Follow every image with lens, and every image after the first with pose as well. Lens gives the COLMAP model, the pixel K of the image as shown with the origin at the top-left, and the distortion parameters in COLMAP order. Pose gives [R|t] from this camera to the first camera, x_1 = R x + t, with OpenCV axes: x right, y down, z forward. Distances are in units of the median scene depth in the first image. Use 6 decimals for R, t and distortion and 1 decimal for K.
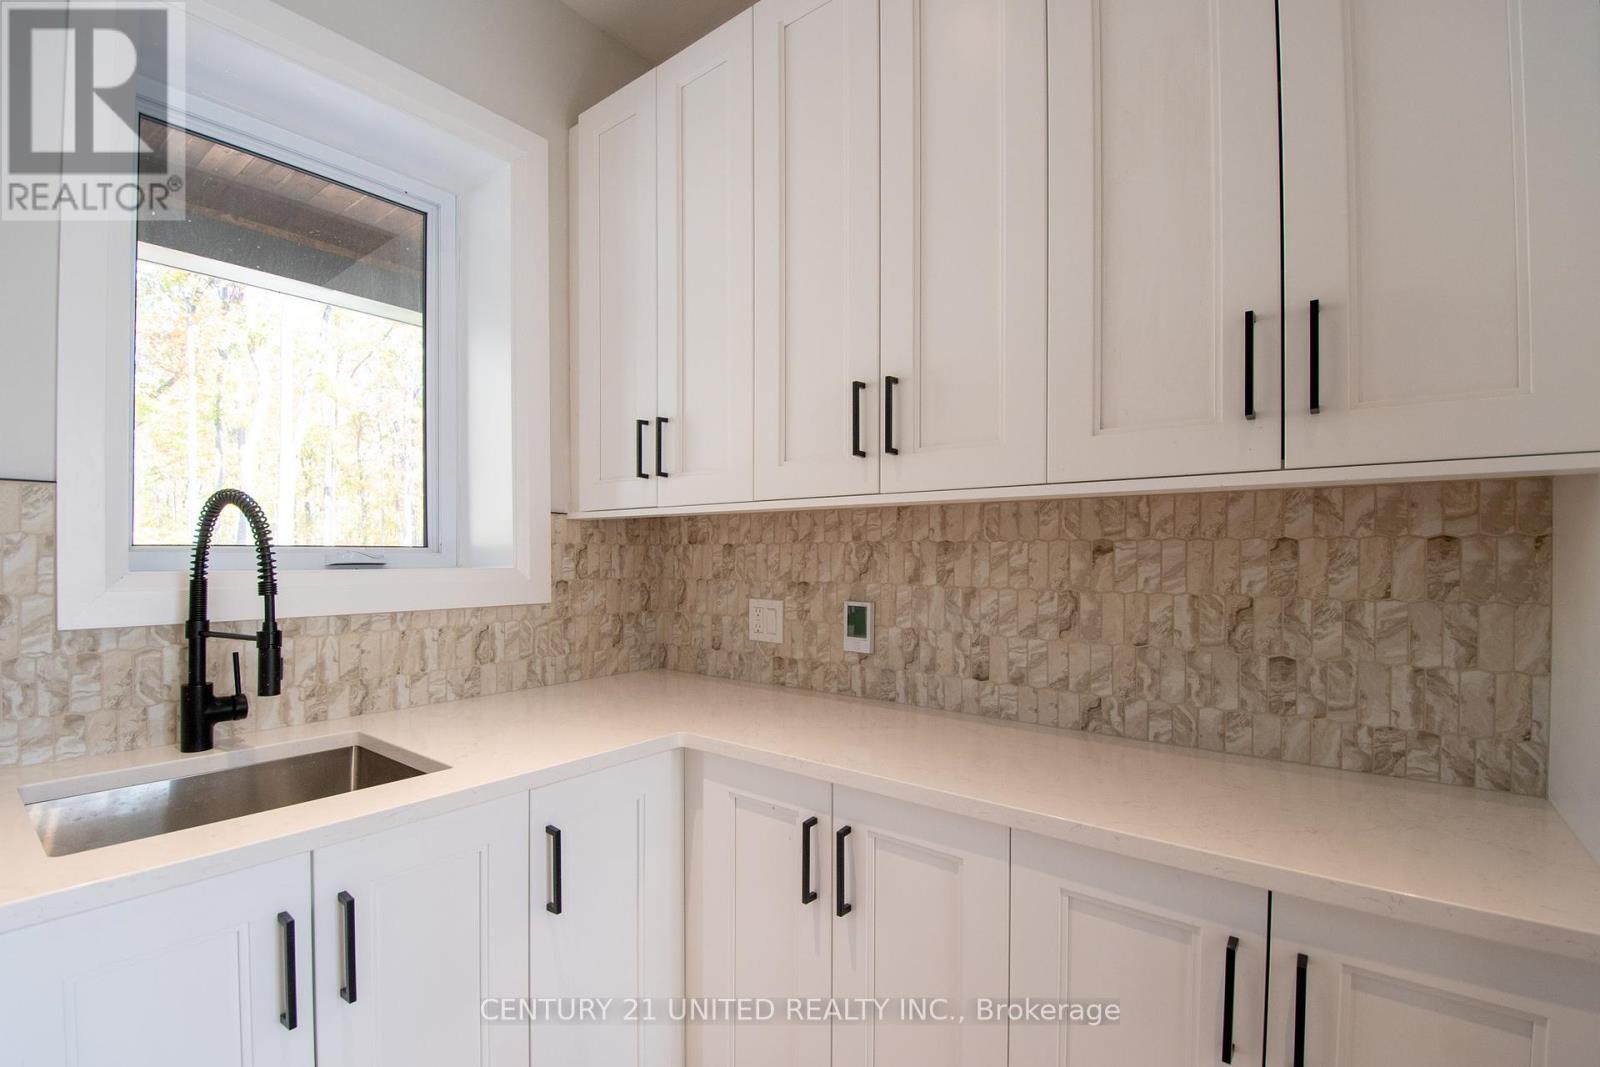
lens RADIAL K [[717.6, 0, 805.9], [0, 717.6, 558.8], [0, 0, 1]] dist [0.016643, -0.021925]
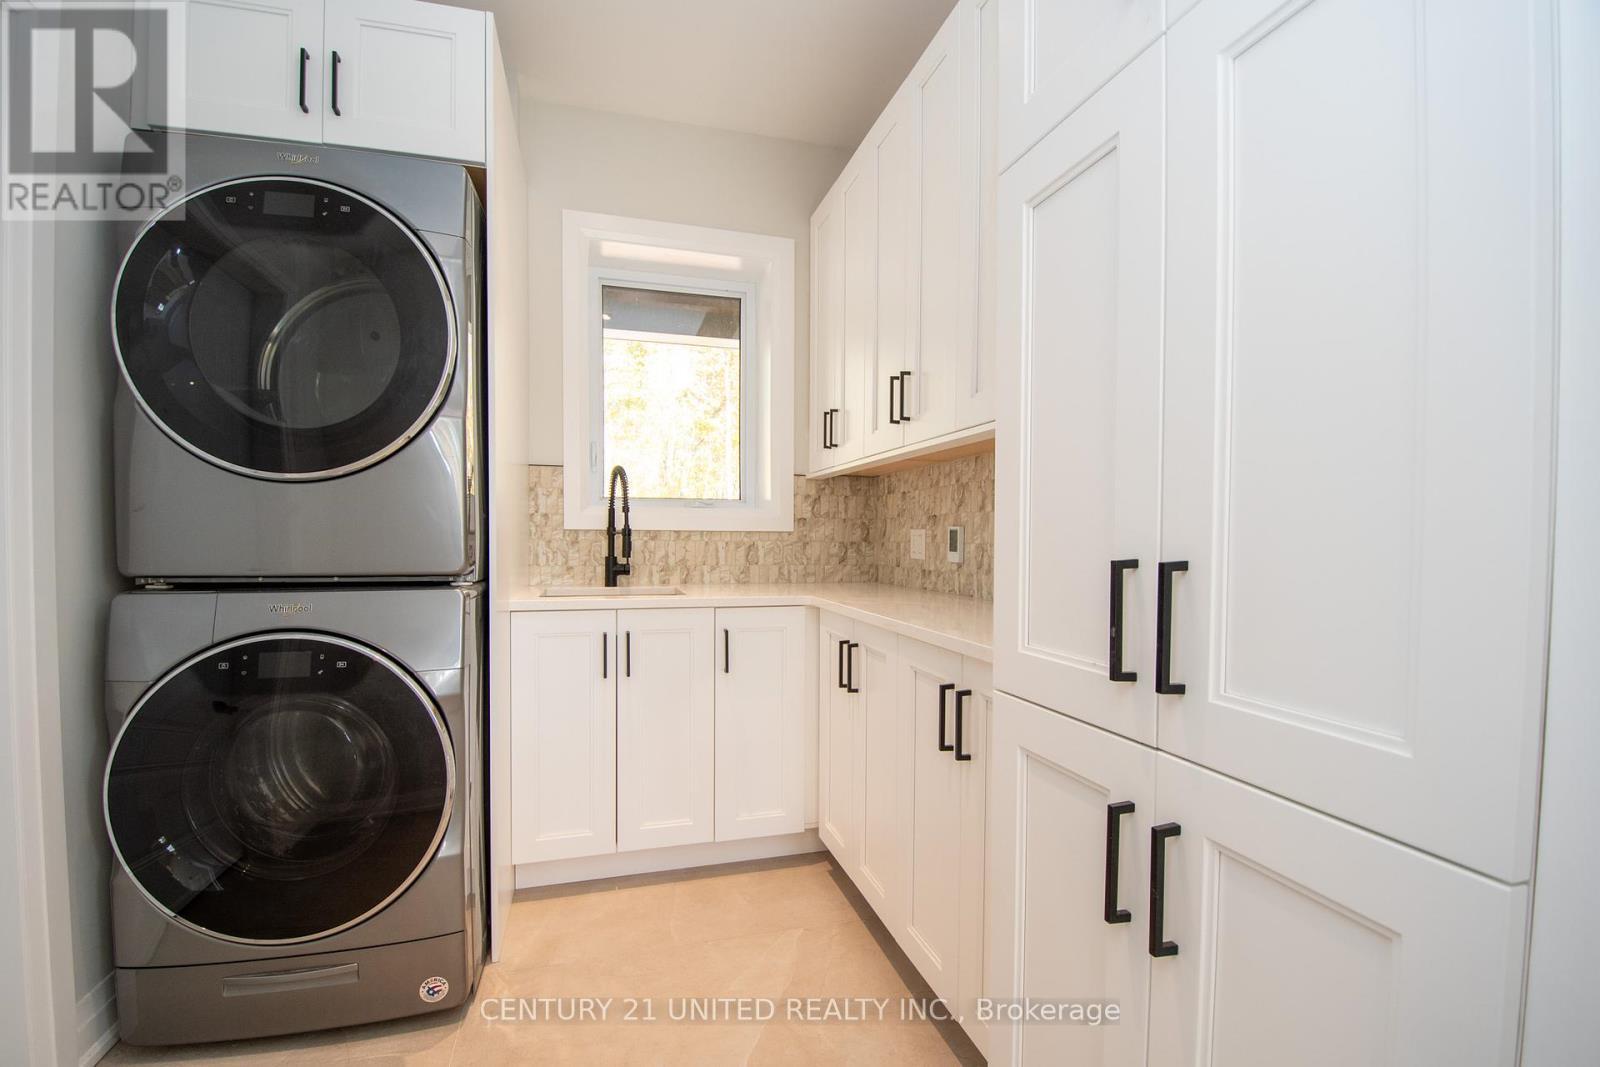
lens RADIAL K [[717.6, 0, 805.9], [0, 717.6, 558.8], [0, 0, 1]] dist [0.016643, -0.021925]
pose [[0.813546, 0.019531, -0.581173, 0.653325], [-0.006768, 0.999686, 0.024123, 0.091449], [0.581462, -0.015692, 0.813422, -0.311136]]
